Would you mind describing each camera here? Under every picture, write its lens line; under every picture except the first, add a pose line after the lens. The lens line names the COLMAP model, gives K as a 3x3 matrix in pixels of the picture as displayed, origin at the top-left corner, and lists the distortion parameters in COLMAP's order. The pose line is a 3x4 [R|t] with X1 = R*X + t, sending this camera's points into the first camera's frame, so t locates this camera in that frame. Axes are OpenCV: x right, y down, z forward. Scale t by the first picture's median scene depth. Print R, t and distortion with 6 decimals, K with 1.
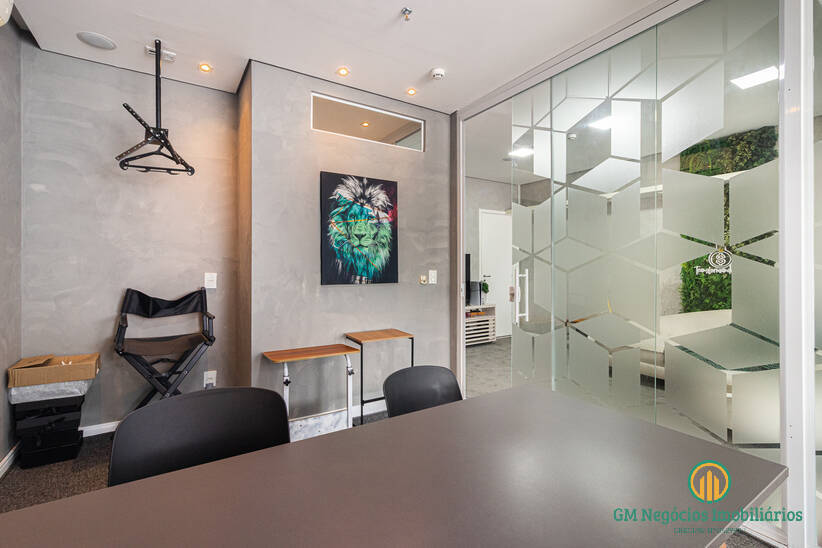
lens RADIAL K [[380.5, 0, 411.2], [0, 380.5, 266.0], [0, 0, 1]] dist [0.005837, 0.000922]
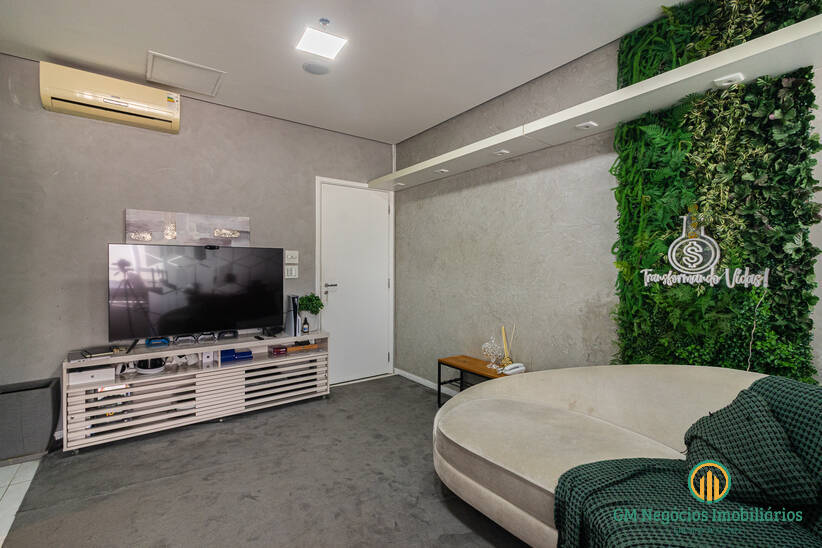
lens RADIAL K [[380.5, 0, 408.9], [0, 380.5, 273.3], [0, 0, 1]] dist [0.005837, 0.000922]
pose [[0.998442, -0.005707, 0.055513, 0.406928], [0.004695, 0.999821, 0.018337, -0.004634], [-0.055608, -0.018048, 0.998290, 0.514374]]
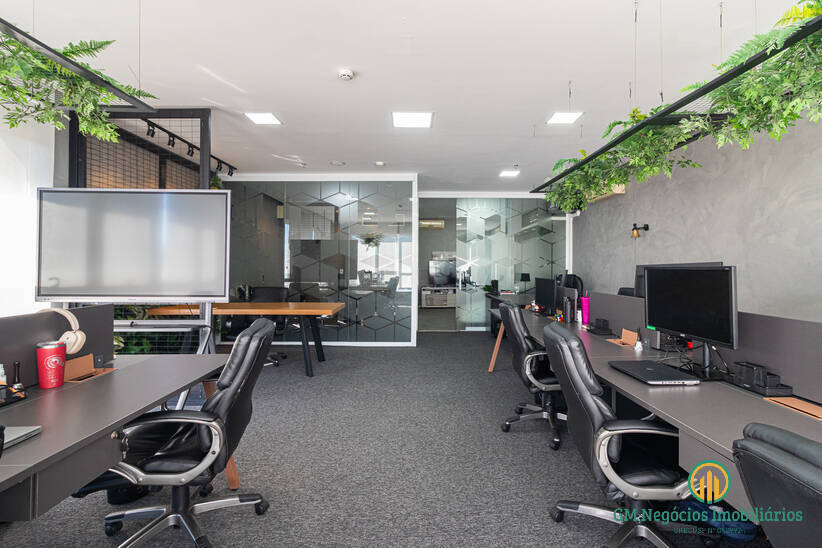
lens RADIAL K [[380.5, 0, 411.3], [0, 380.5, 270.6], [0, 0, 1]] dist [0.005837, 0.000922]
pose [[0.832641, -0.000337, -0.553813, 1.242572], [0.006173, 0.999943, 0.008671, -0.000855], [0.553778, -0.010638, 0.832596, -0.984164]]
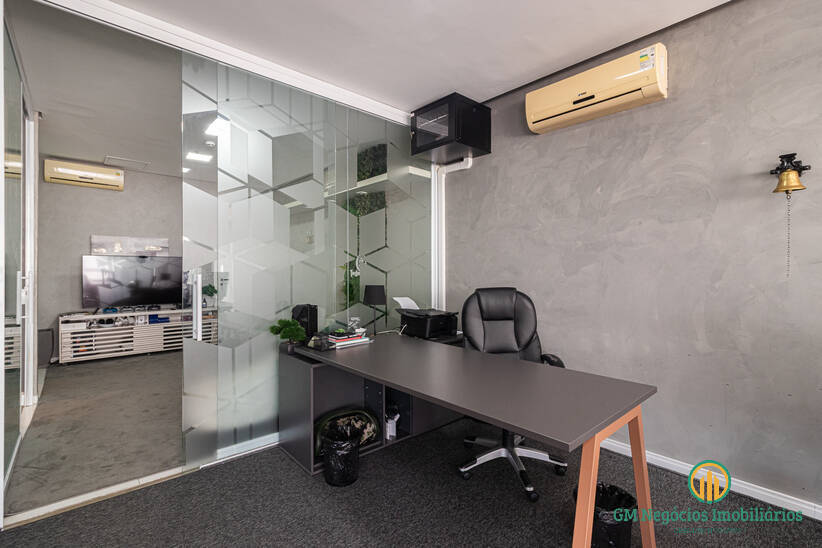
lens RADIAL K [[380.5, 0, 411.4], [0, 380.5, 275.4], [0, 0, 1]] dist [0.005837, 0.000922]
pose [[0.987590, -0.005345, 0.156960, 0.735685], [0.002407, 0.999818, 0.018906, -0.002817], [-0.157033, -0.018293, 0.987424, -0.101040]]
